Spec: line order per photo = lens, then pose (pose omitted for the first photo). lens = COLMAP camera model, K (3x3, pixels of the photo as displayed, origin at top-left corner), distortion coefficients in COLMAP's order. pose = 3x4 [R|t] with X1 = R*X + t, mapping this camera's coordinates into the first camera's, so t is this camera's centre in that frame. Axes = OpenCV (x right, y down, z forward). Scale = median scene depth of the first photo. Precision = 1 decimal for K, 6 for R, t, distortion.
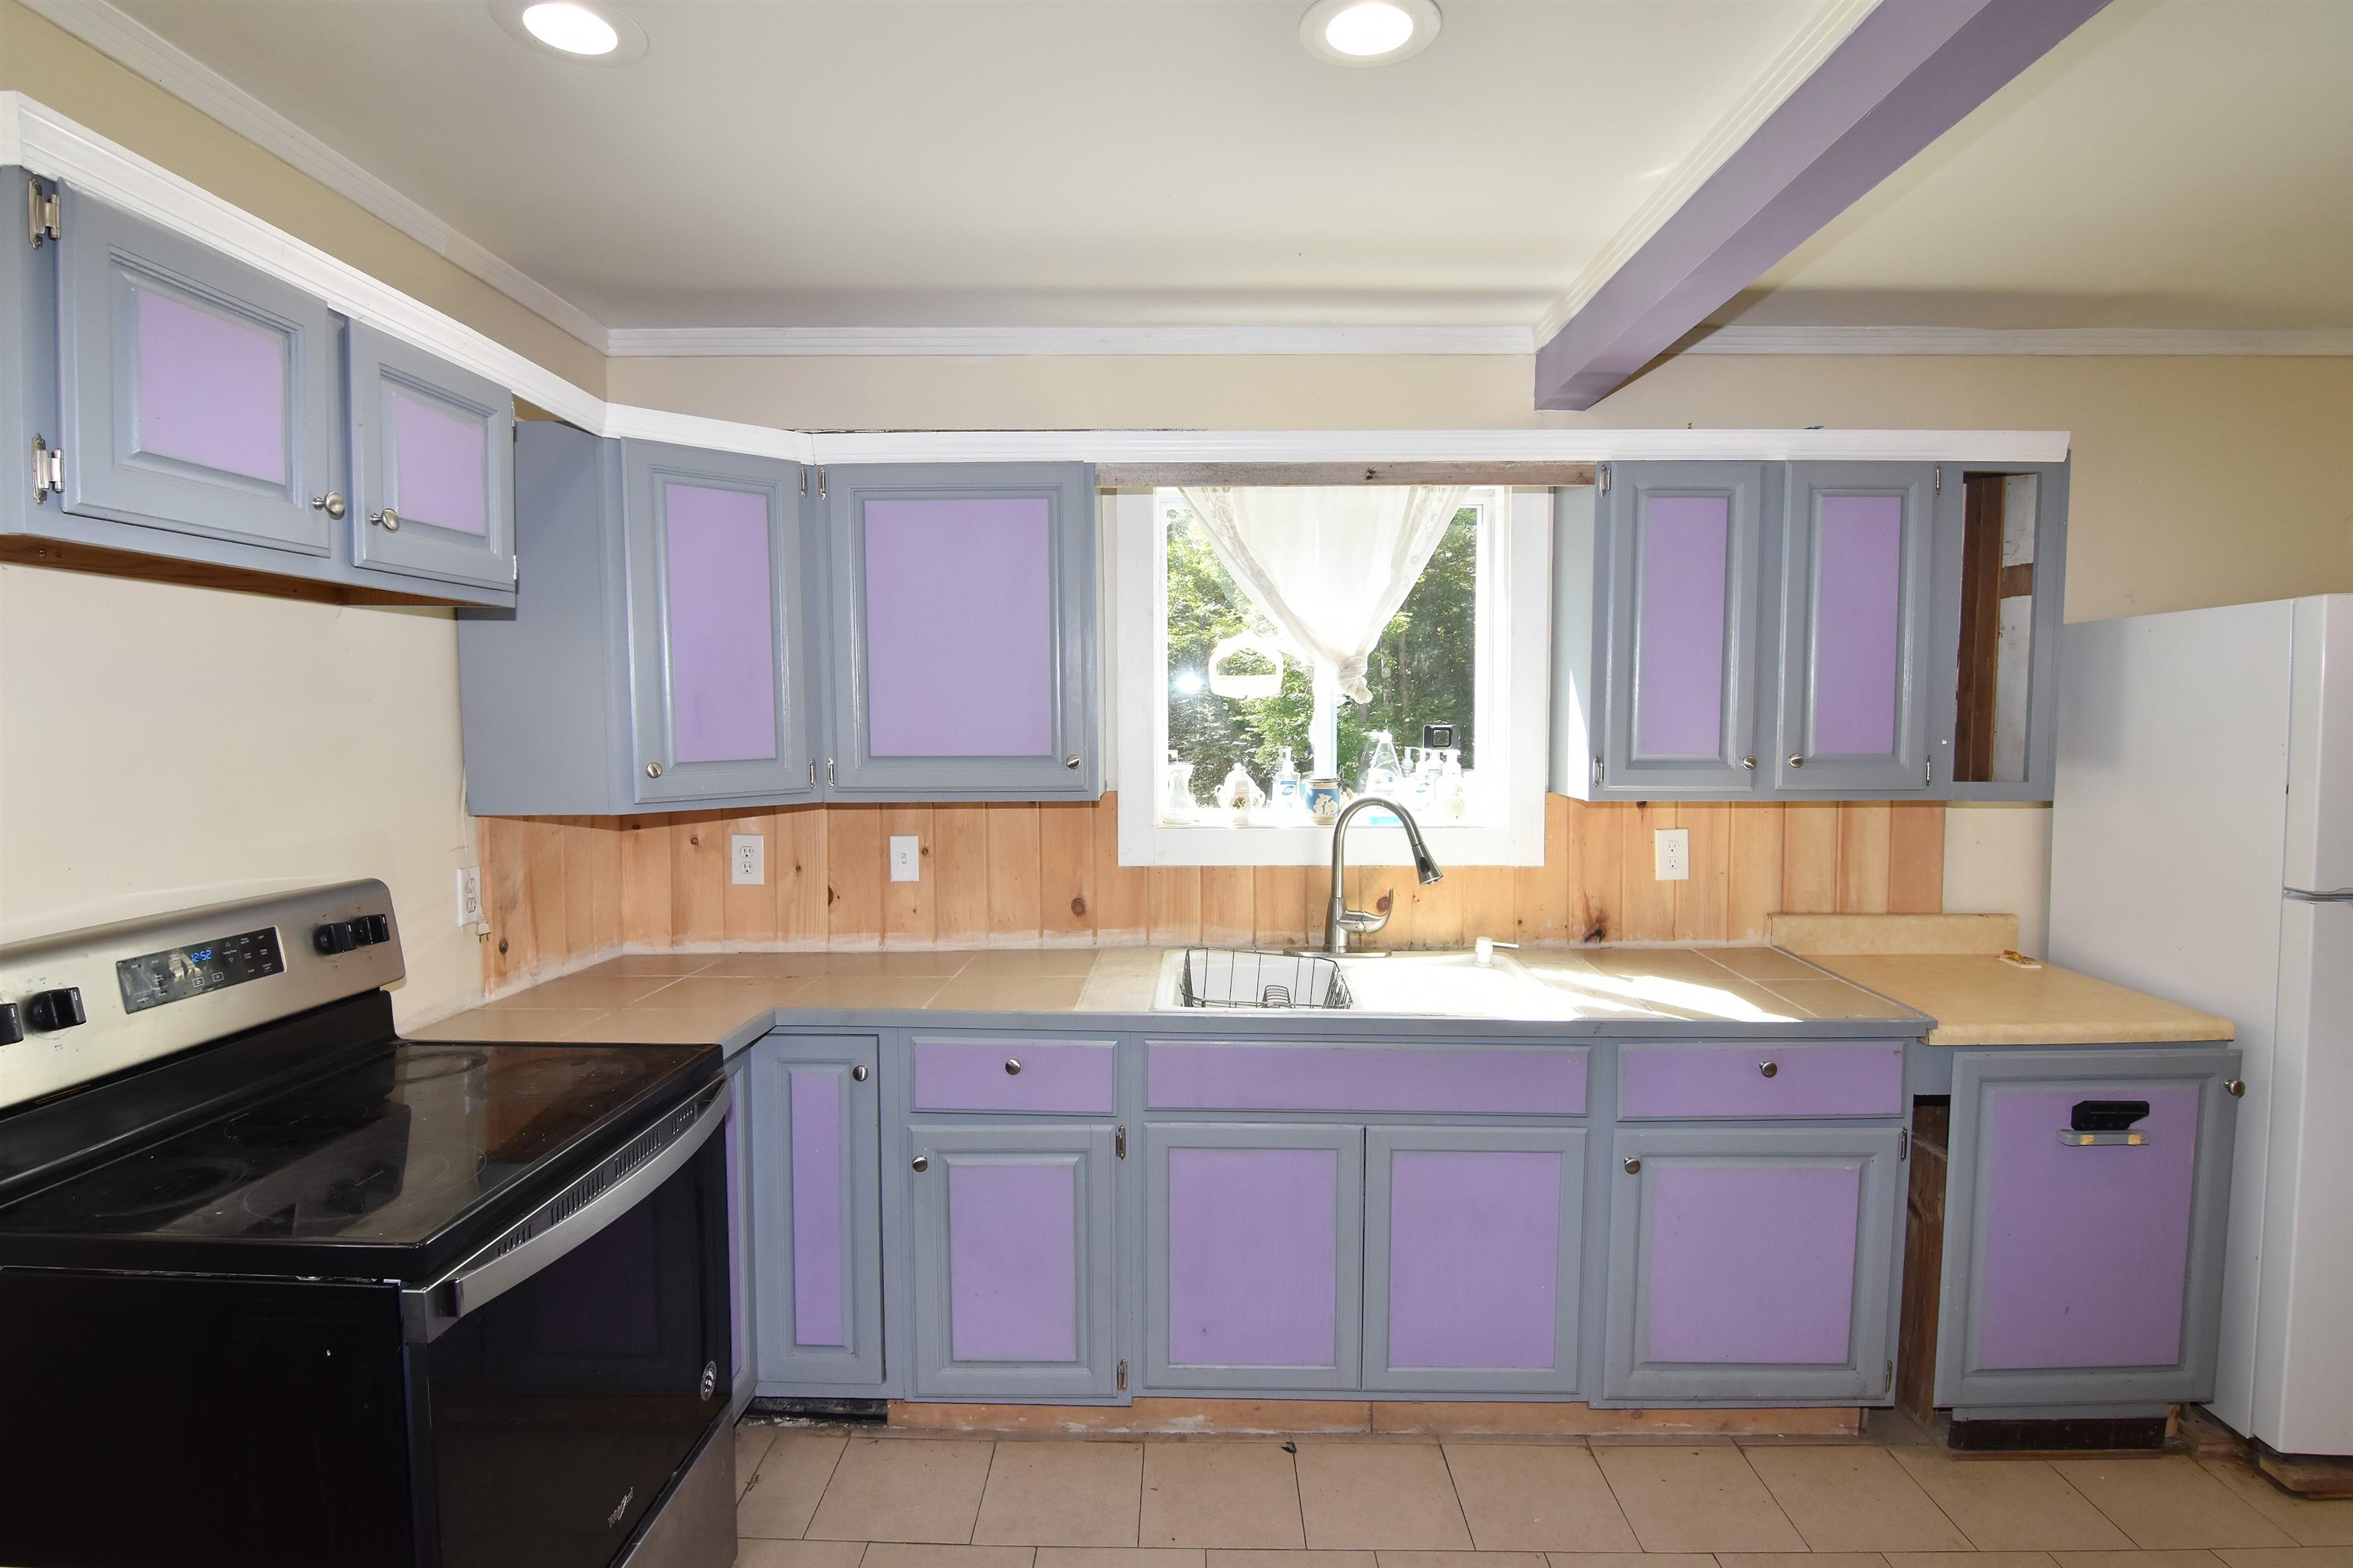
lens RADIAL K [[1167.9, 0, 1194.5], [0, 1167.9, 790.2], [0, 0, 1]] dist [-0.011594, -0.004935]
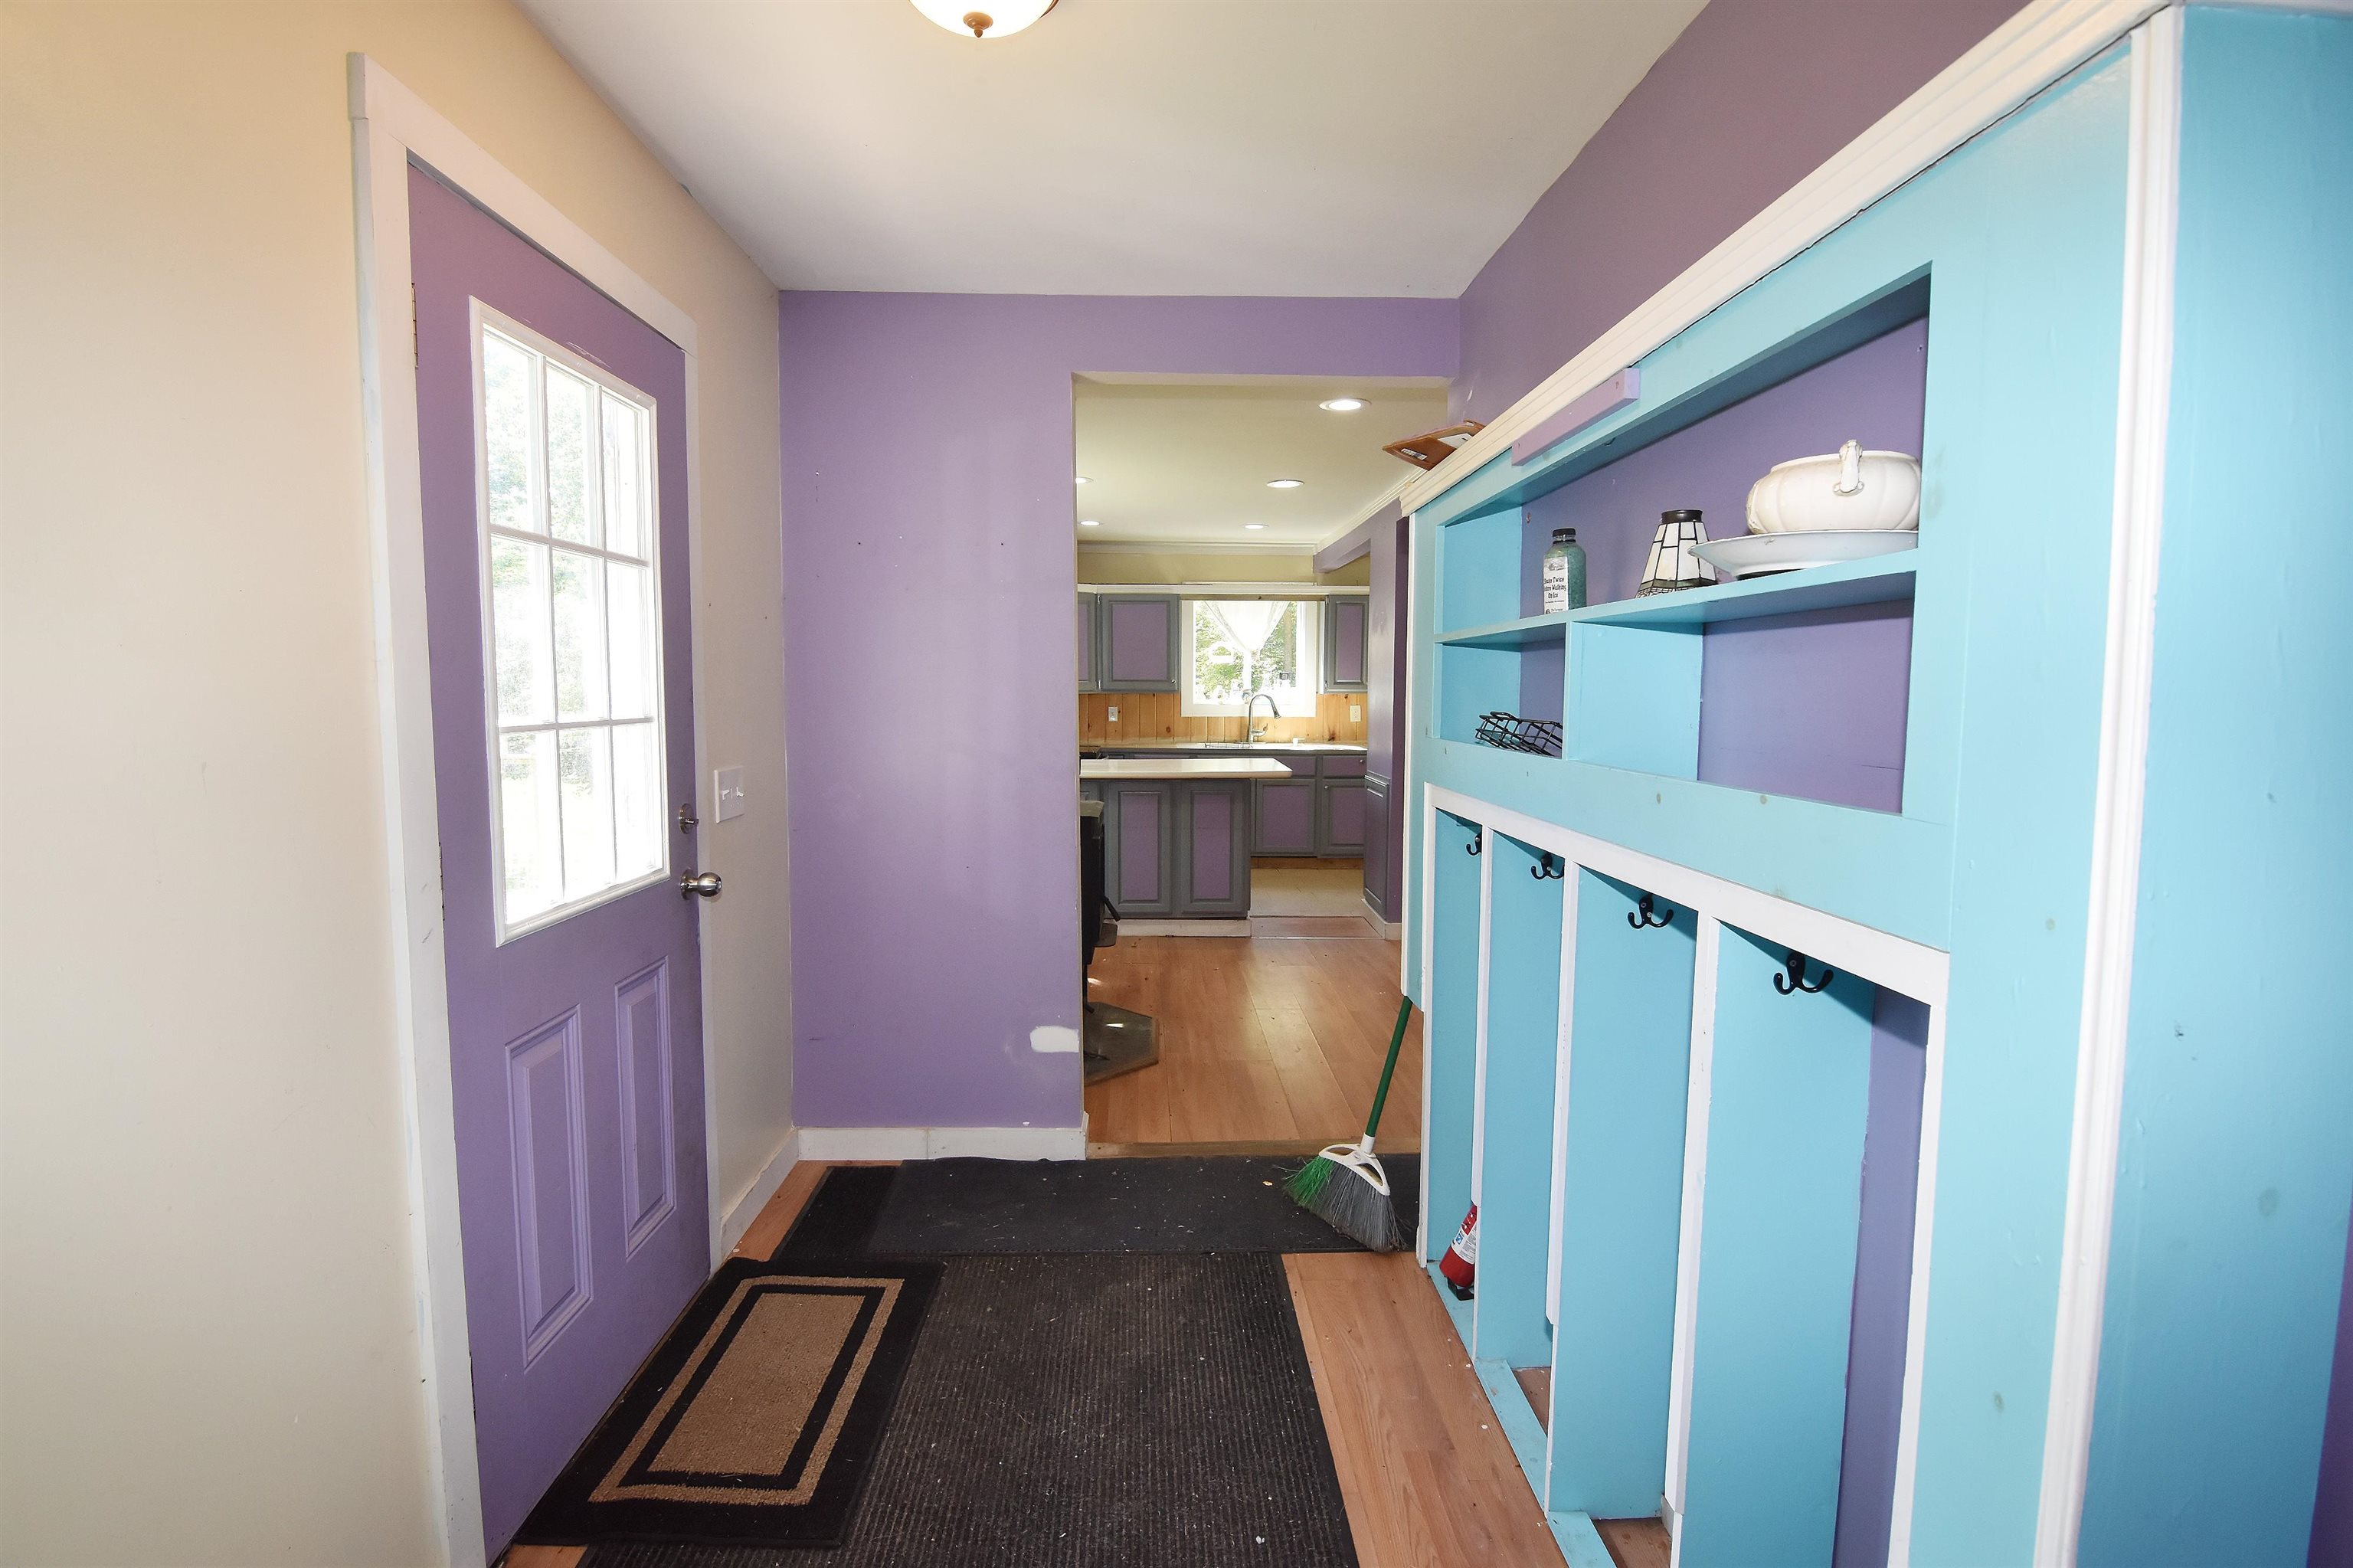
lens RADIAL K [[1167.9, 0, 1177.6], [0, 1167.9, 779.5], [0, 0, 1]] dist [-0.011594, -0.004935]
pose [[0.998684, -0.000267, 0.051279, -0.250946], [-0.001248, 0.999564, 0.029507, 0.150303], [-0.051265, -0.029533, 0.998248, -2.275936]]
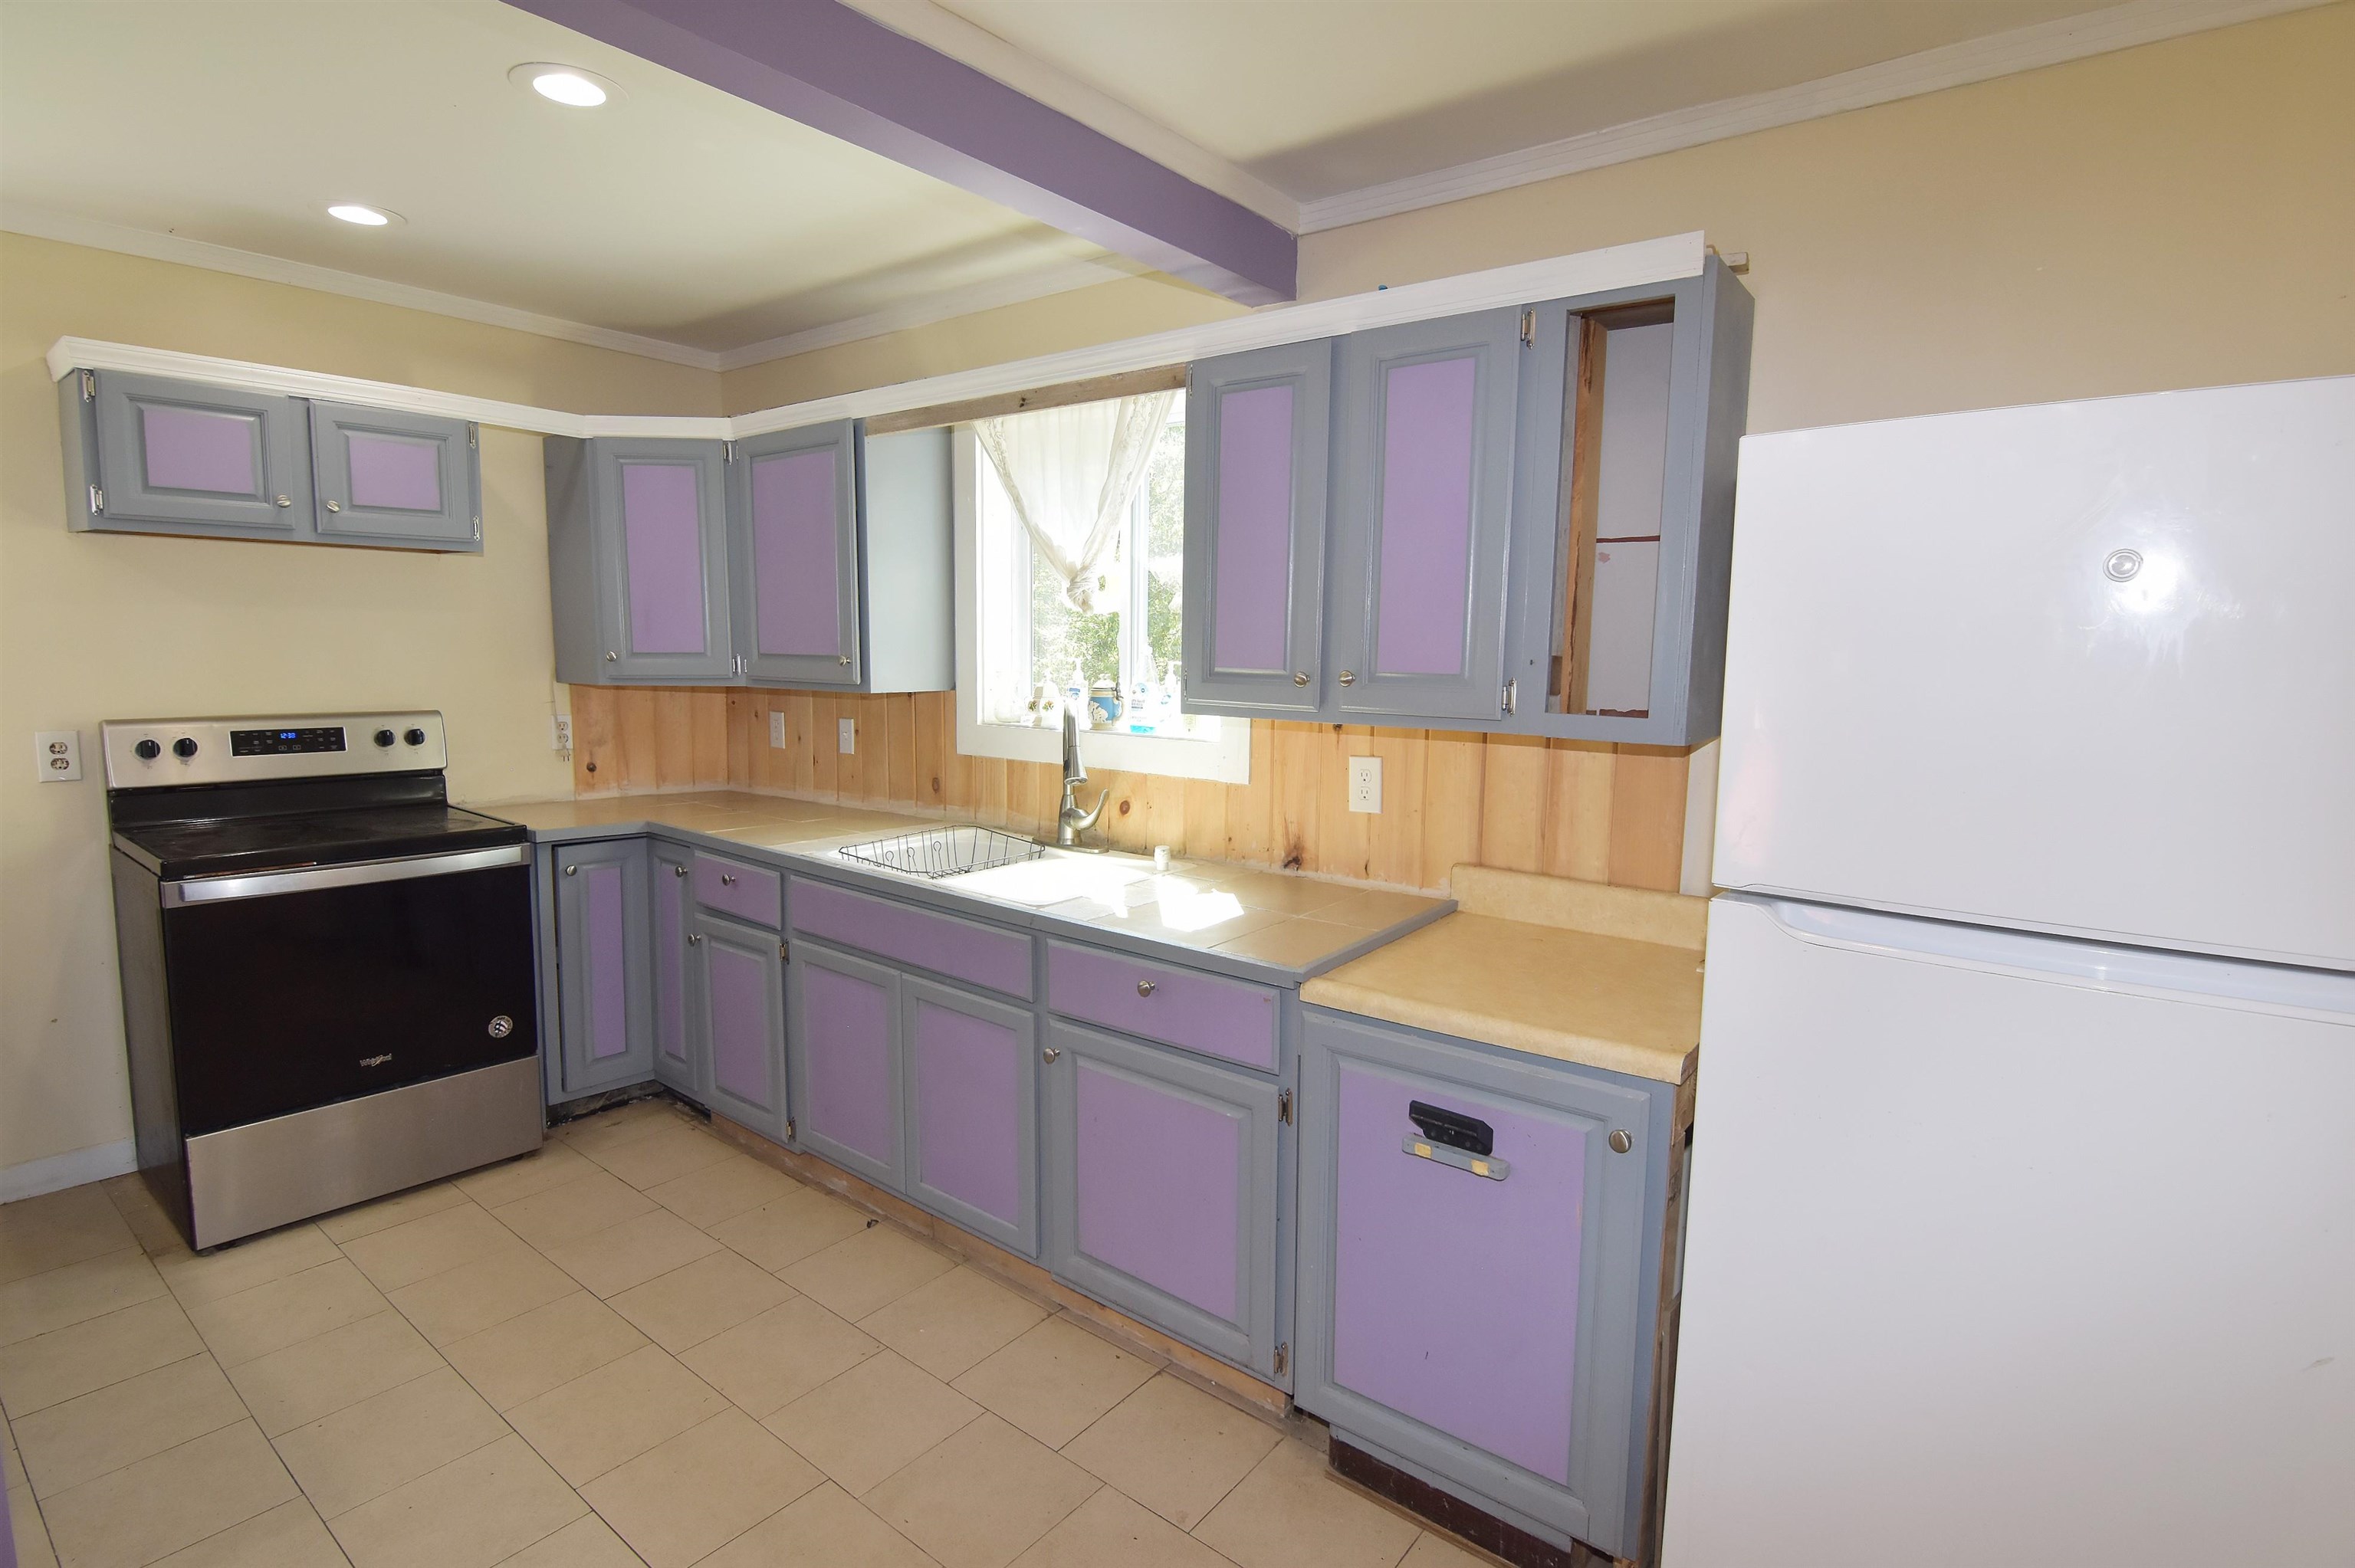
lens RADIAL K [[1168.7, 0, 1200.0], [0, 1168.7, 789.1], [0, 0, 1]] dist [-0.011594, -0.004935]
pose [[0.793963, 0.090291, -0.601224, 0.909766], [-0.058520, 0.995668, 0.072247, 0.000540], [0.605143, -0.022177, 0.795808, 0.212076]]
